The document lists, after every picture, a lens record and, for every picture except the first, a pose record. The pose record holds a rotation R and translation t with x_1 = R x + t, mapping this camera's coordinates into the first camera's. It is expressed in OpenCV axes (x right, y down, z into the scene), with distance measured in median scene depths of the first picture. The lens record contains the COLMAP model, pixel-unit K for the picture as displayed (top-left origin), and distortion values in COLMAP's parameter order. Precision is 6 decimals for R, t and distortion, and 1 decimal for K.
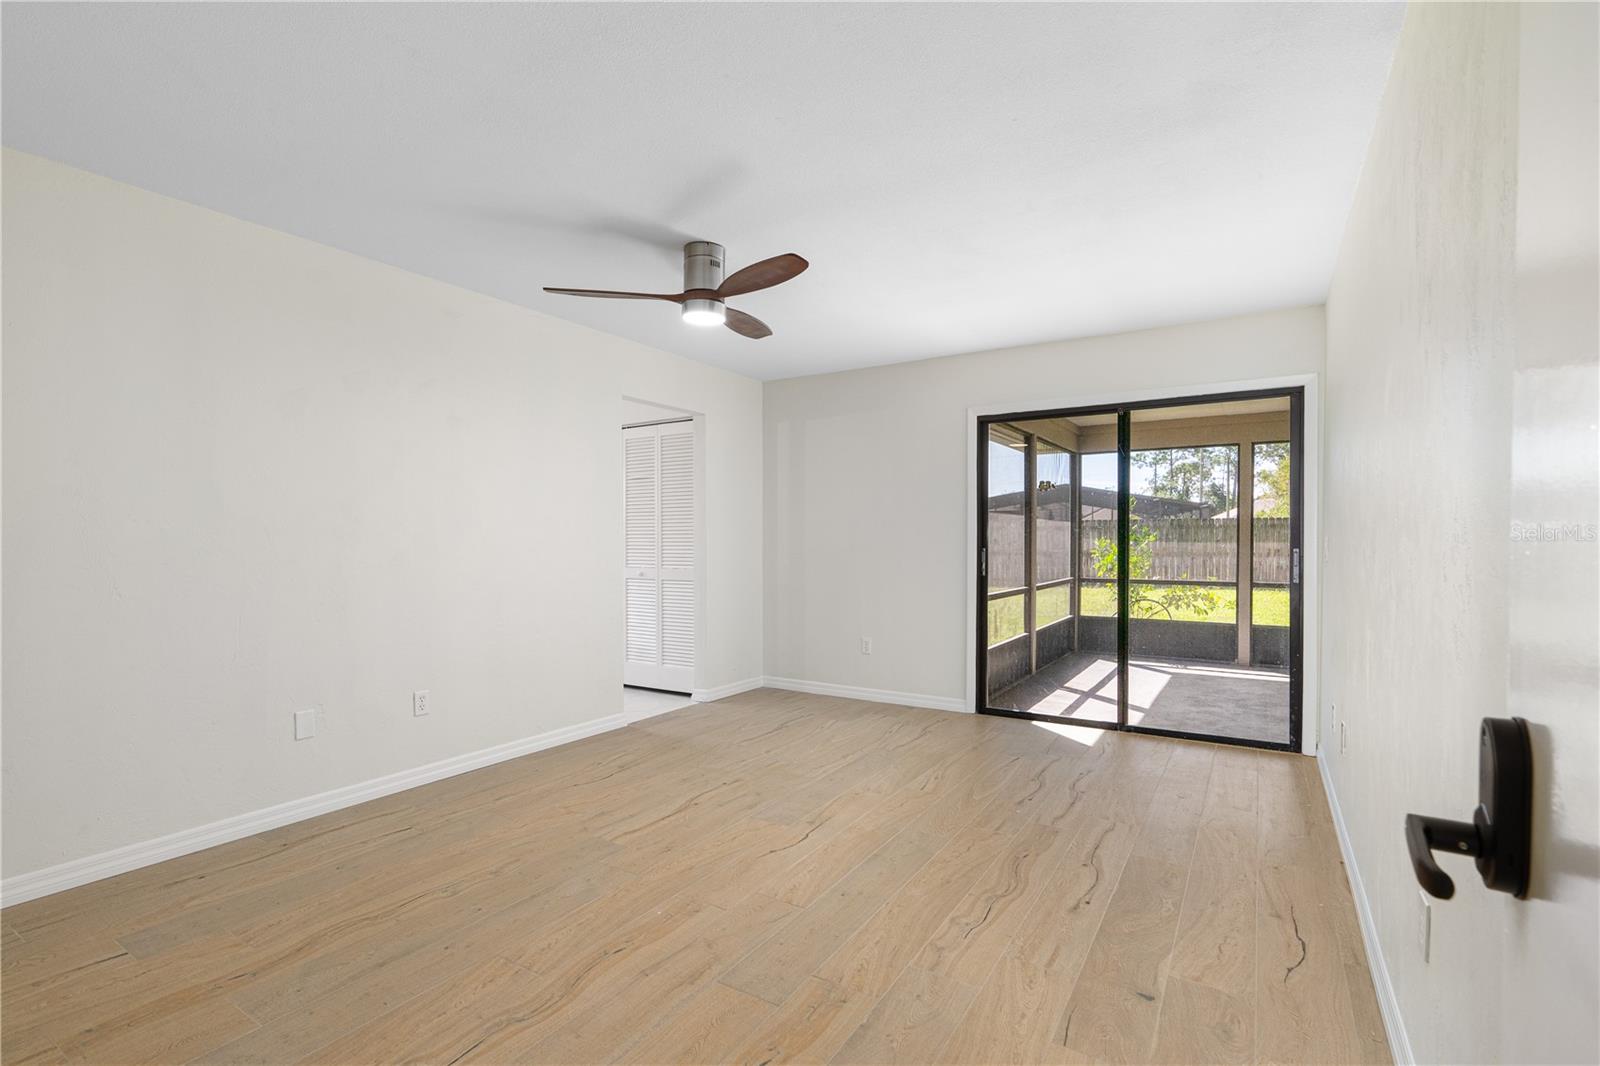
lens RADIAL K [[726.9, 0, 800.0], [0, 726.9, 533.0], [0, 0, 1]] dist [-0.000010, 0.000500]
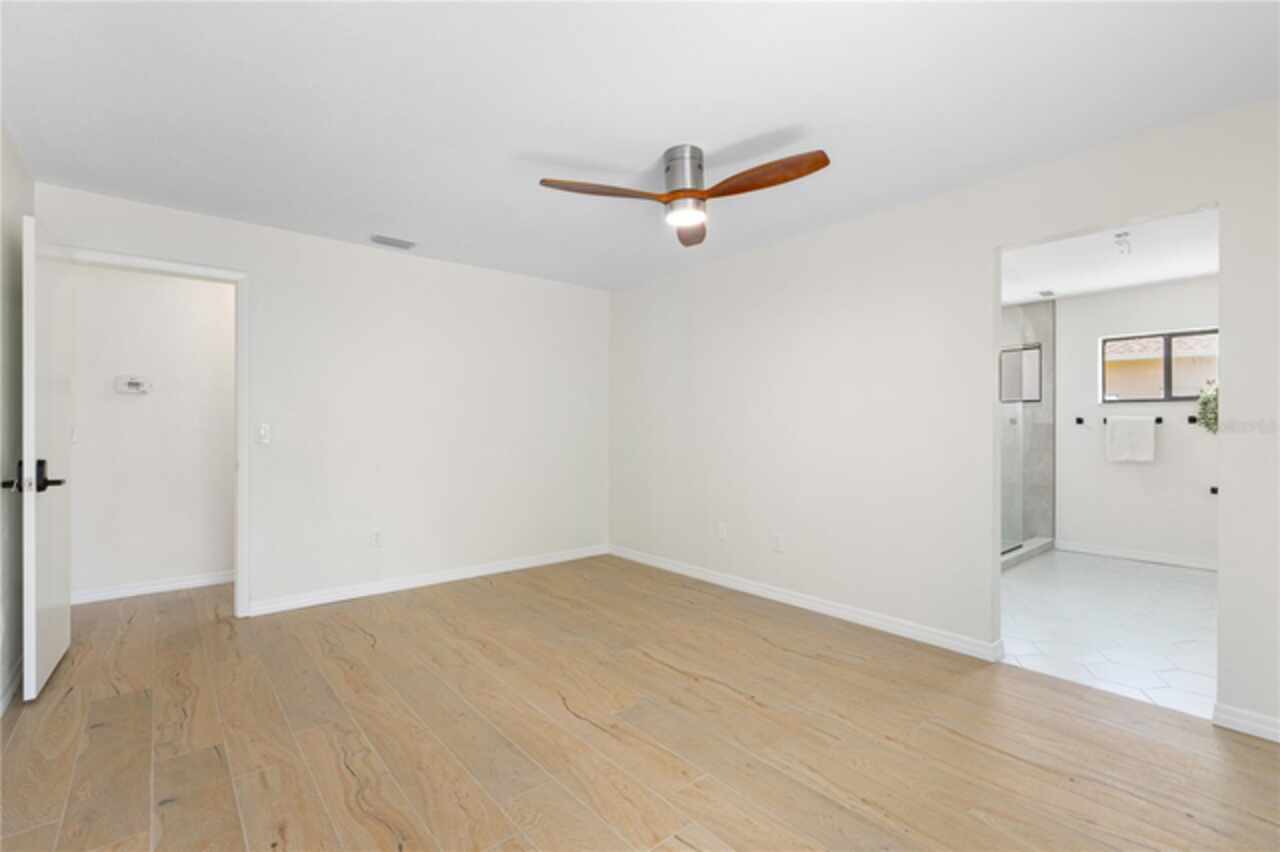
lens RADIAL K [[581.6, 0, 640.0], [0, 581.6, 426.0], [0, 0, 1]] dist [-0.000010, 0.000500]
pose [[-0.308265, -0.005522, -0.951285, 0.713841], [0.008749, 0.999924, -0.008639, 0.022287], [0.951260, -0.010986, -0.308193, 1.267742]]
